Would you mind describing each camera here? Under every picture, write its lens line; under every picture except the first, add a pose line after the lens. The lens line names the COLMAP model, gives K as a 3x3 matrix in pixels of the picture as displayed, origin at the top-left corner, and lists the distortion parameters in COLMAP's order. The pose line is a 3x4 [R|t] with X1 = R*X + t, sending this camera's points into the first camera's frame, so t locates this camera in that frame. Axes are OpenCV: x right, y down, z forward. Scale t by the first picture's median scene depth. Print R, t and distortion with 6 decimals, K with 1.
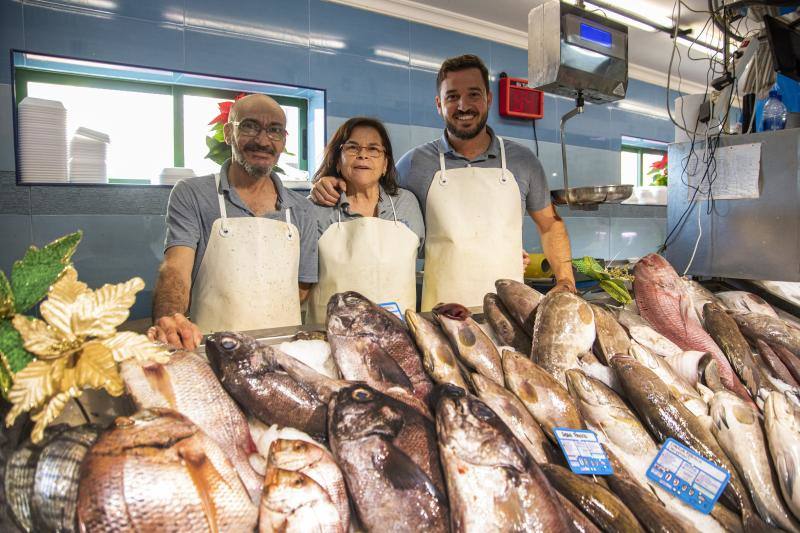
lens RADIAL K [[578.8, 0, 410.0], [0, 578.8, 260.8], [0, 0, 1]] dist [-0.113855, 0.072516]
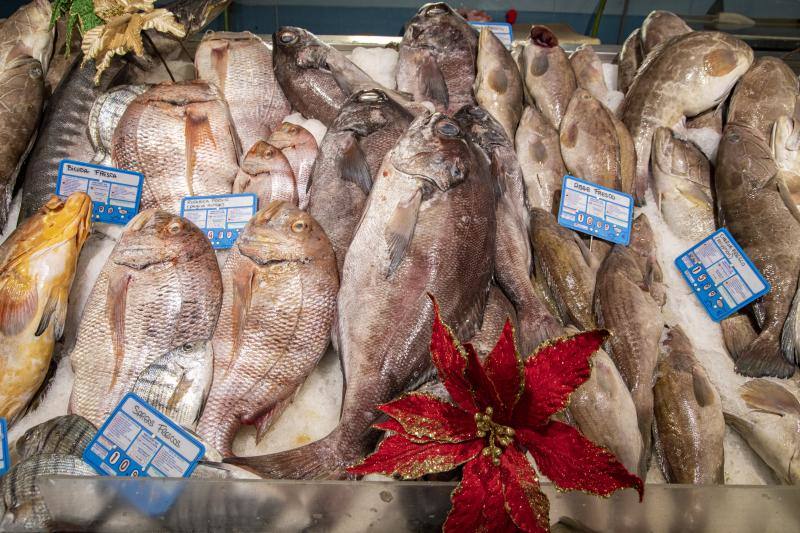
lens RADIAL K [[618.2, 0, 400.8], [0, 618.2, 278.8], [0, 0, 1]] dist [-0.105646, 0.070891]
pose [[0.822897, 0.288790, -0.489327, 0.552727], [-0.063259, 0.902413, 0.426203, 0.051469], [0.564658, -0.319767, 0.760862, 0.087465]]
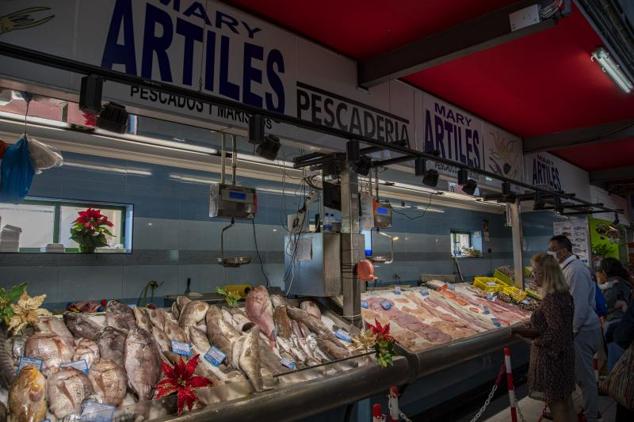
lens RADIAL K [[458.7, 0, 325.0], [0, 458.7, 206.5], [0, 0, 1]] dist [-0.113855, 0.072516]
pose [[0.985580, 0.016658, 0.168389, 0.678926], [0.012959, 0.984788, -0.173274, -0.009009], [-0.168714, 0.172957, 0.970372, -1.807675]]
